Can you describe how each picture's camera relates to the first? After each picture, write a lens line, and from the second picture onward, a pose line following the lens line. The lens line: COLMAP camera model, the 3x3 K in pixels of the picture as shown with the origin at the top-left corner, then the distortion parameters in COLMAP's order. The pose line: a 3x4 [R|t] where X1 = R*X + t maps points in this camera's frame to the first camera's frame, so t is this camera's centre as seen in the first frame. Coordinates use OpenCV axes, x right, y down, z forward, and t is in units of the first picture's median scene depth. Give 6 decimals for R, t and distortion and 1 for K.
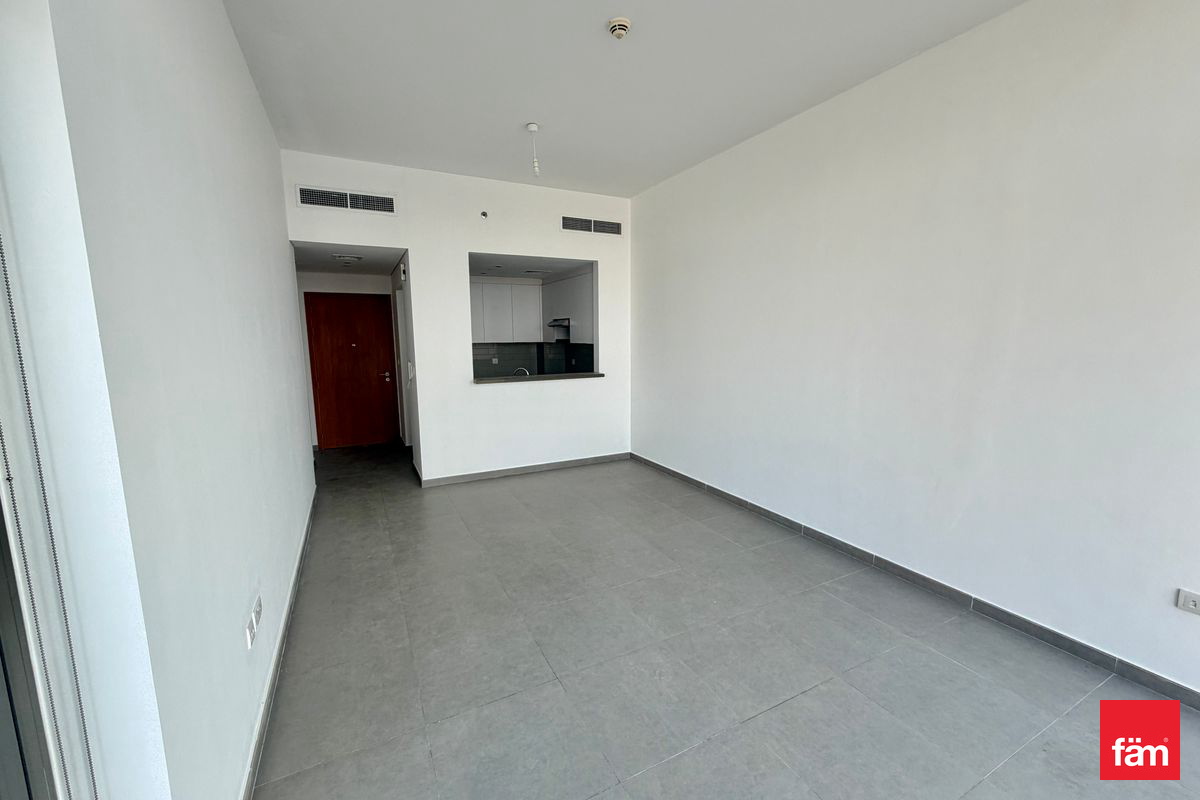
lens RADIAL K [[475.7, 0, 596.6], [0, 475.7, 401.8], [0, 0, 1]] dist [-0.000449, -0.000024]
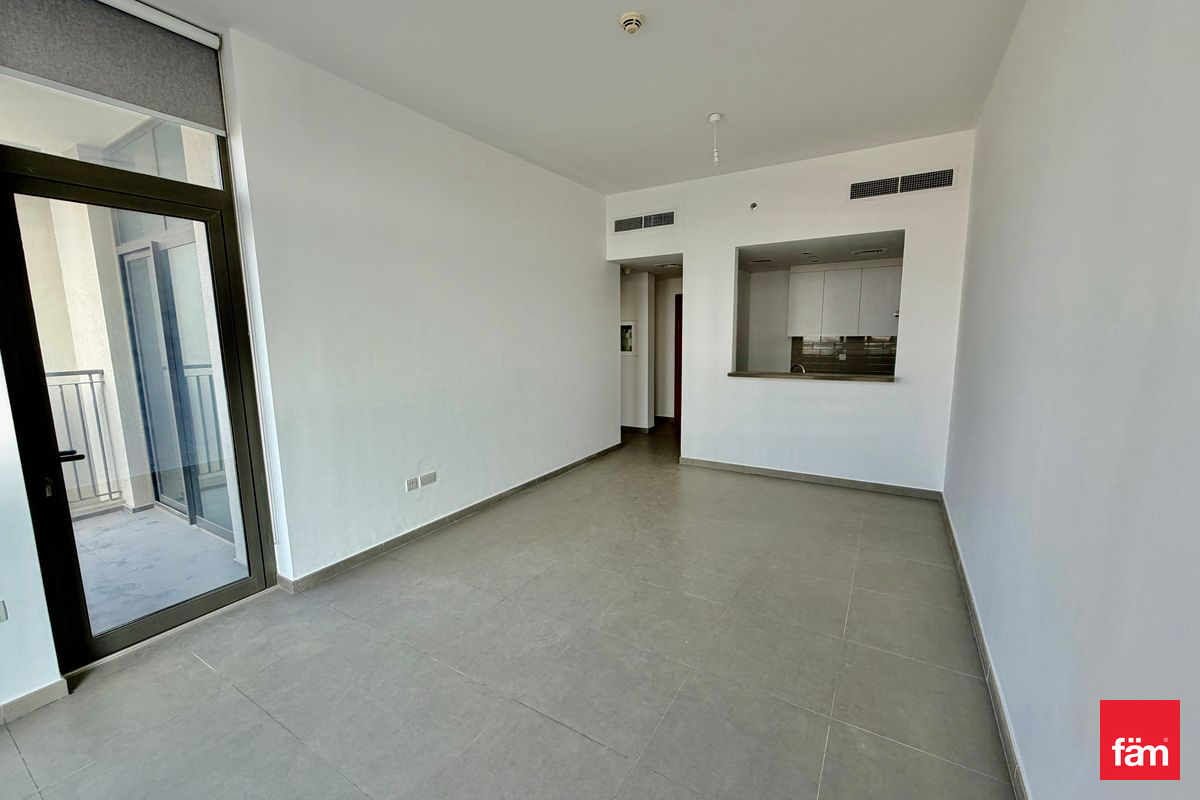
lens RADIAL K [[475.7, 0, 596.6], [0, 475.7, 401.8], [0, 0, 1]] dist [-0.000449, -0.000024]
pose [[0.524639, 0.125338, -0.842047, 0.472488], [-0.111653, 0.990689, 0.077897, -0.031578], [0.843971, 0.053149, 0.533749, 0.218916]]
